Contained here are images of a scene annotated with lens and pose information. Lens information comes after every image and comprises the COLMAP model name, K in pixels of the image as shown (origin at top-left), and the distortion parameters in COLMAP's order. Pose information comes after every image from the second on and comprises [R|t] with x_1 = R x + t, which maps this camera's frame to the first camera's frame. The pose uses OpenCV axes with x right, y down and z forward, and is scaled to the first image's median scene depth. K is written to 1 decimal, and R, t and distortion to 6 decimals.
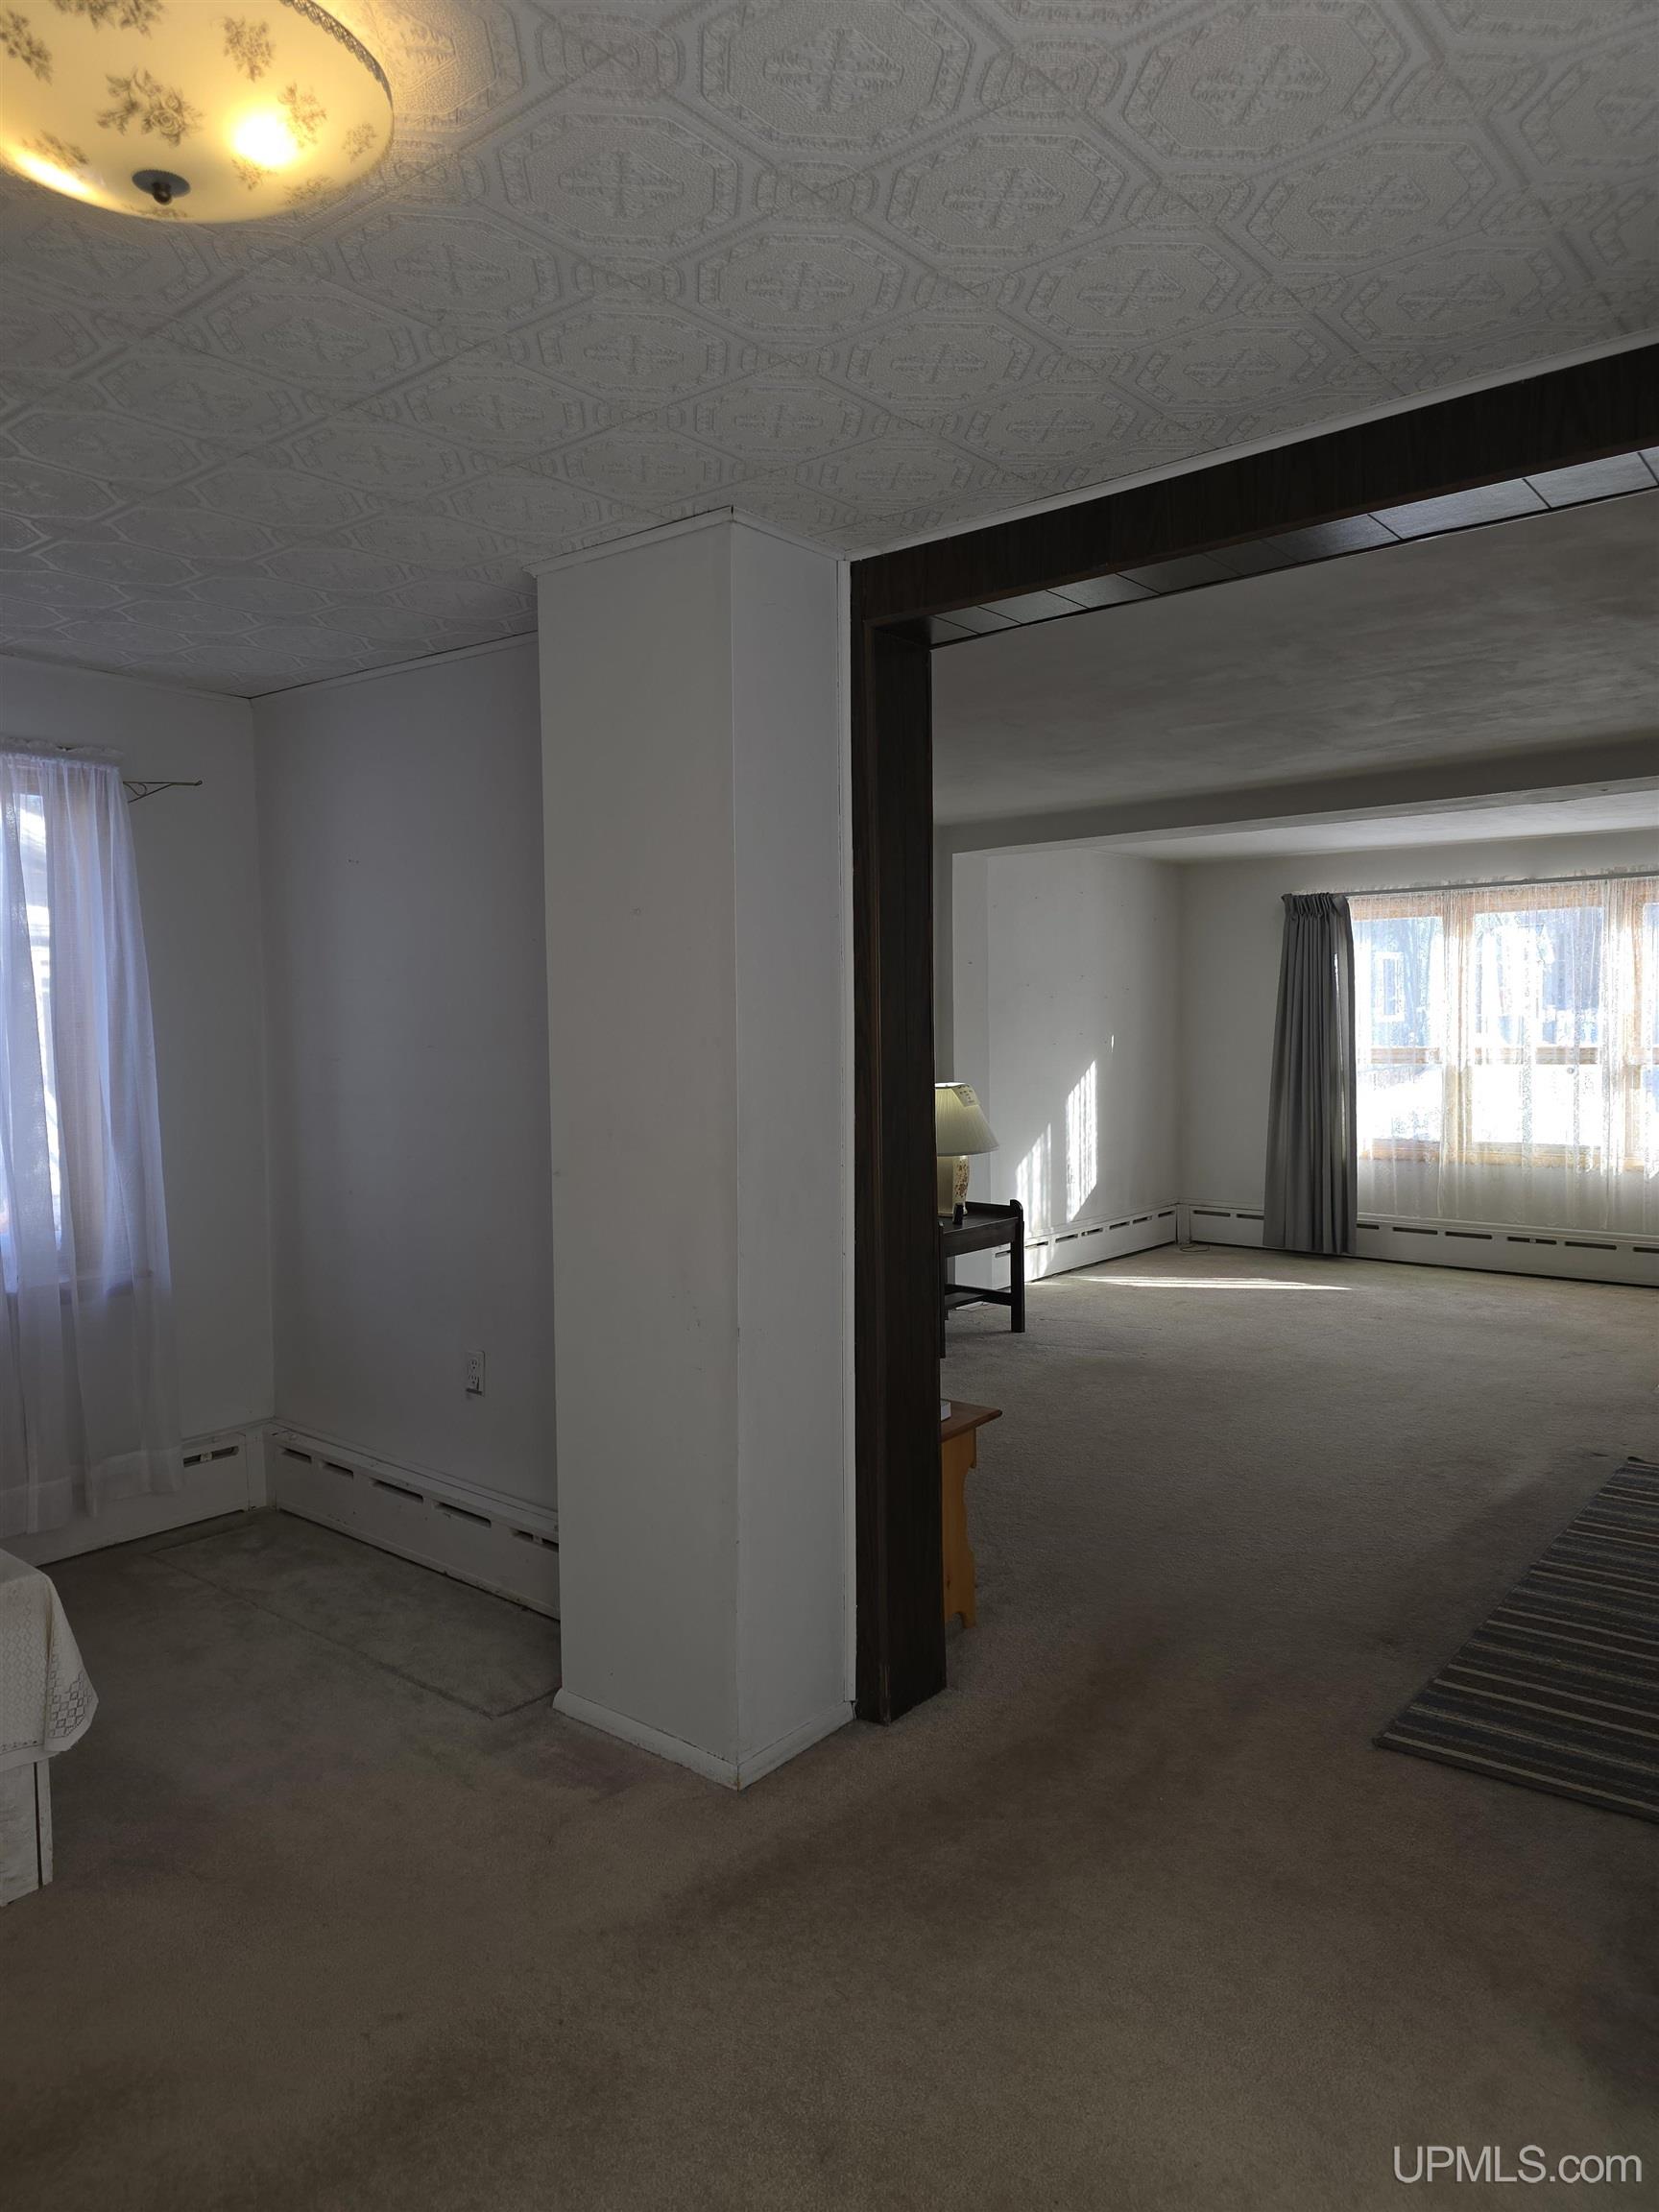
lens RADIAL K [[1502.5, 0, 829.5], [0, 1502.5, 1094.7], [0, 0, 1]] dist [0.078299, -0.043674]
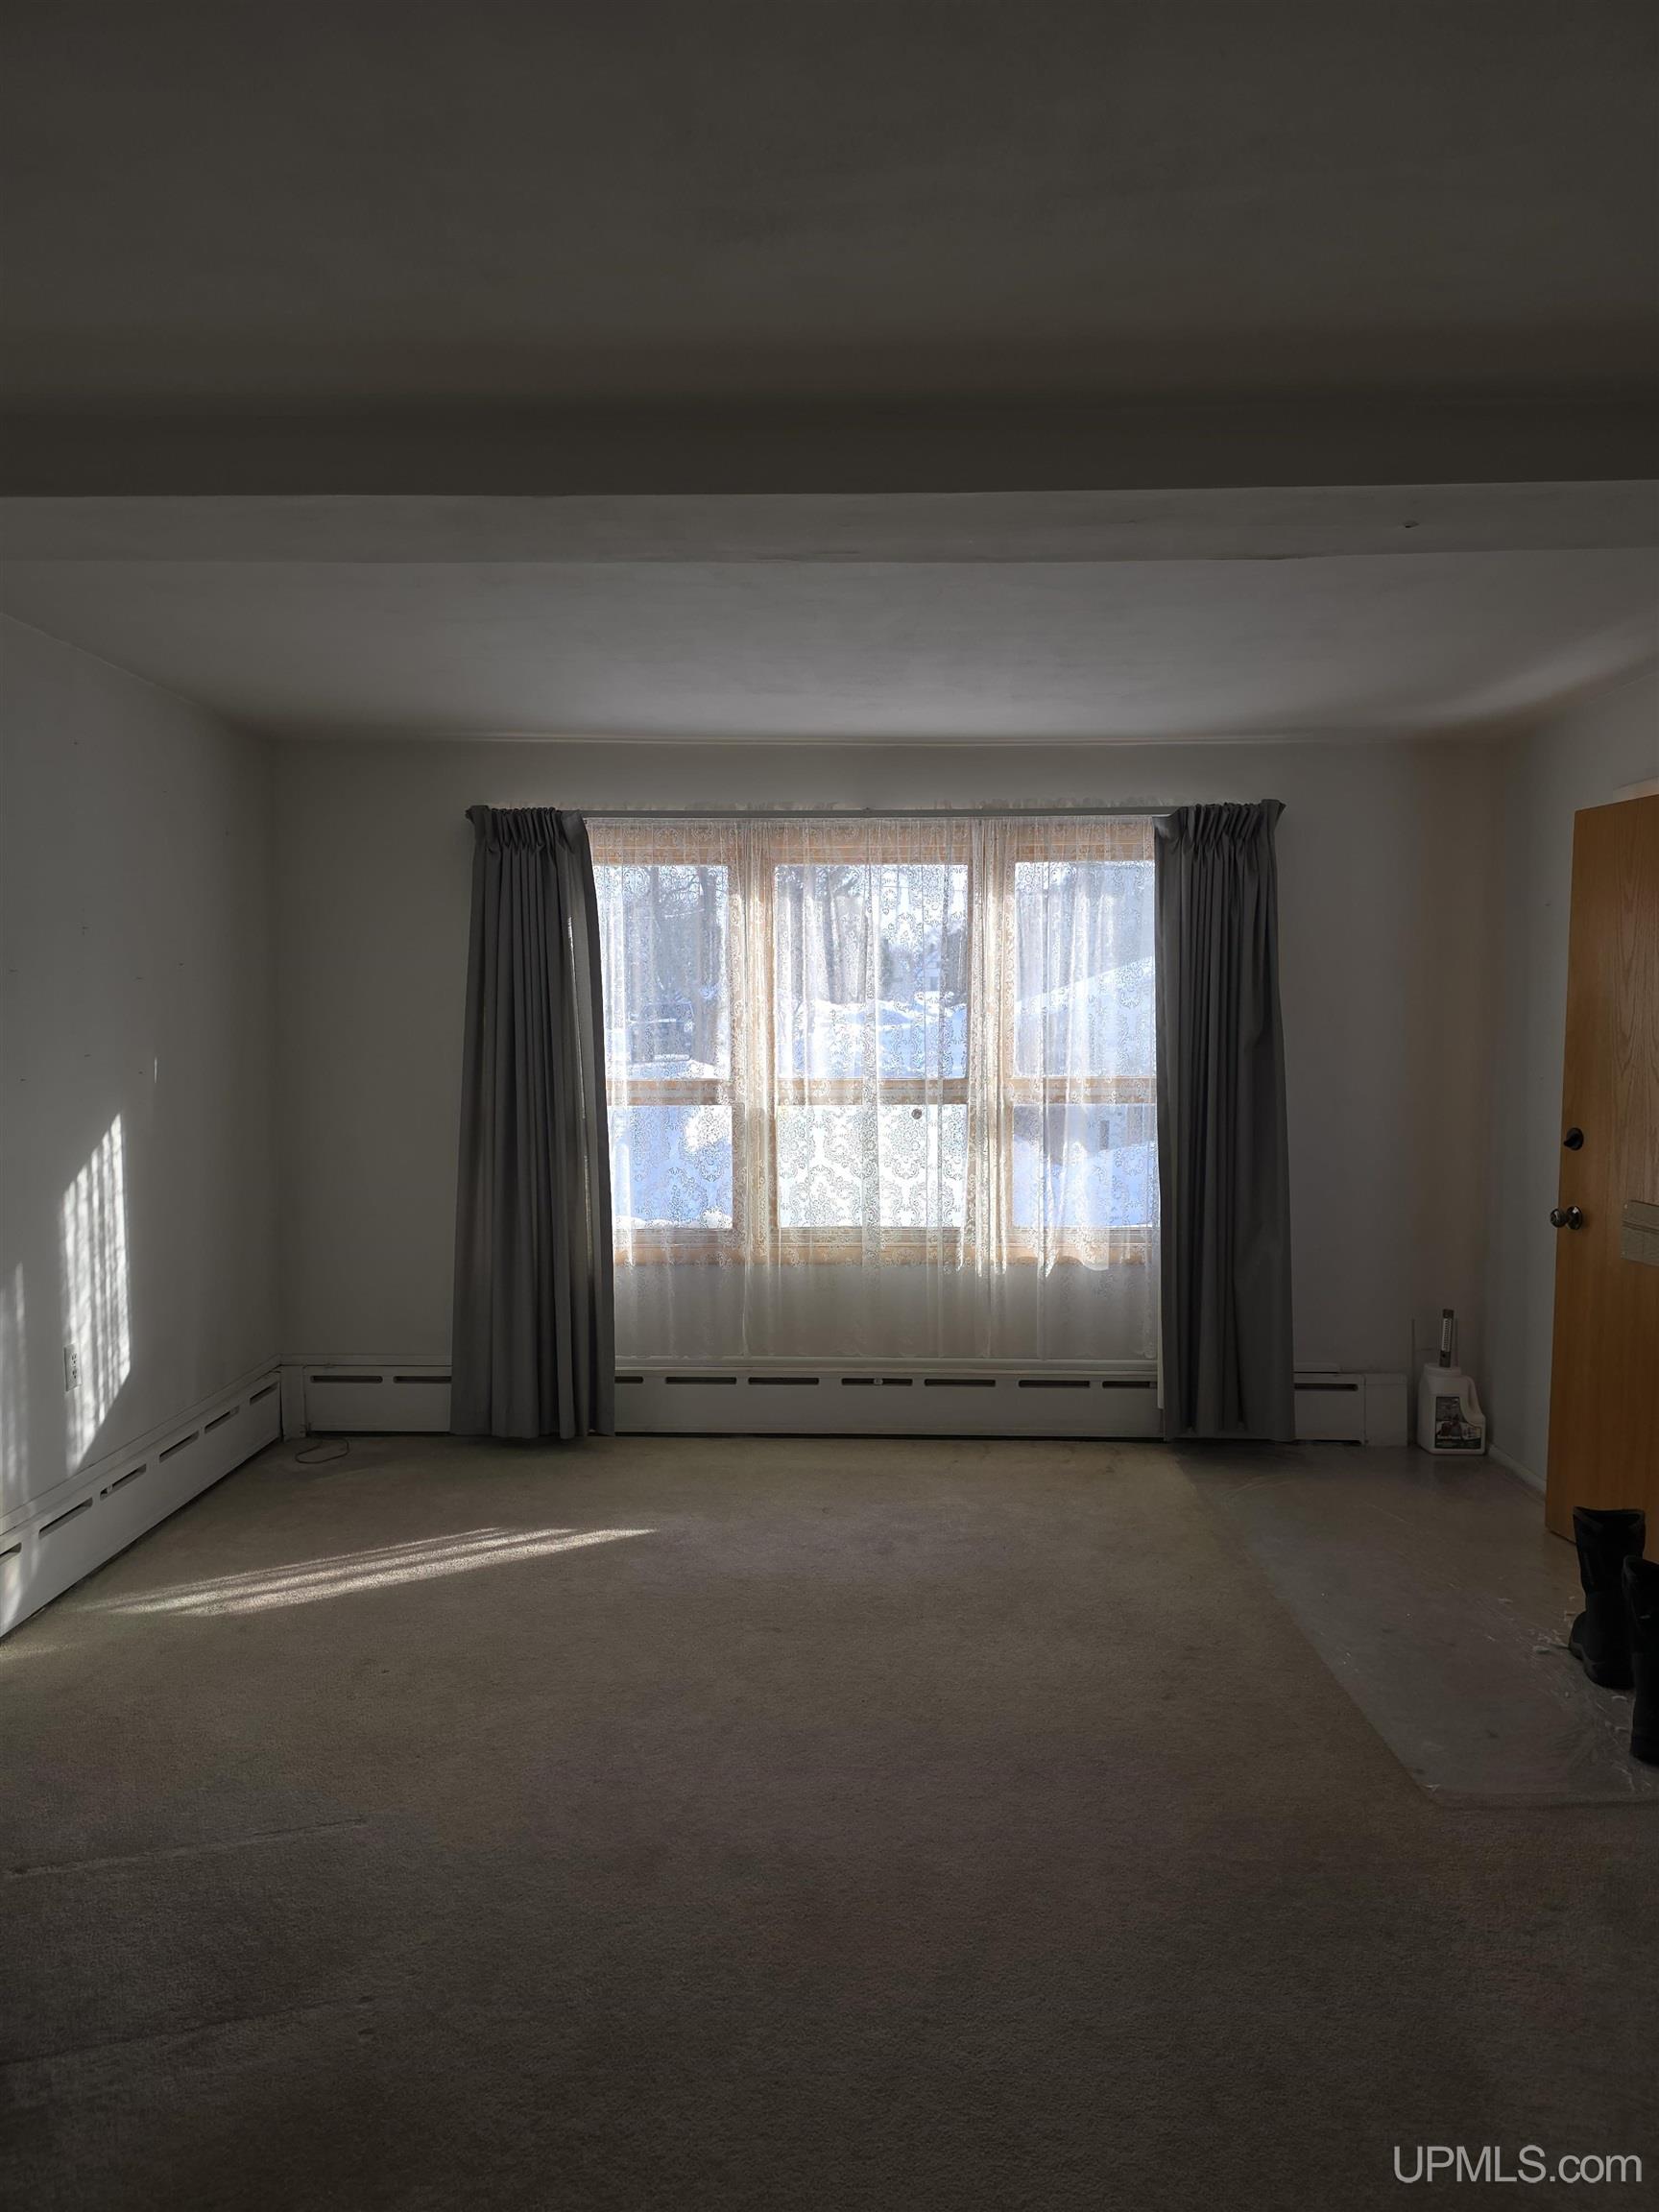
lens RADIAL K [[1502.5, 0, 812.1], [0, 1502.5, 1085.8], [0, 0, 1]] dist [0.078299, -0.043674]
pose [[0.790791, -0.024423, 0.611599, 0.060286], [0.020215, 0.999701, 0.013782, -0.037926], [-0.611753, 0.001465, 0.791048, 0.539272]]
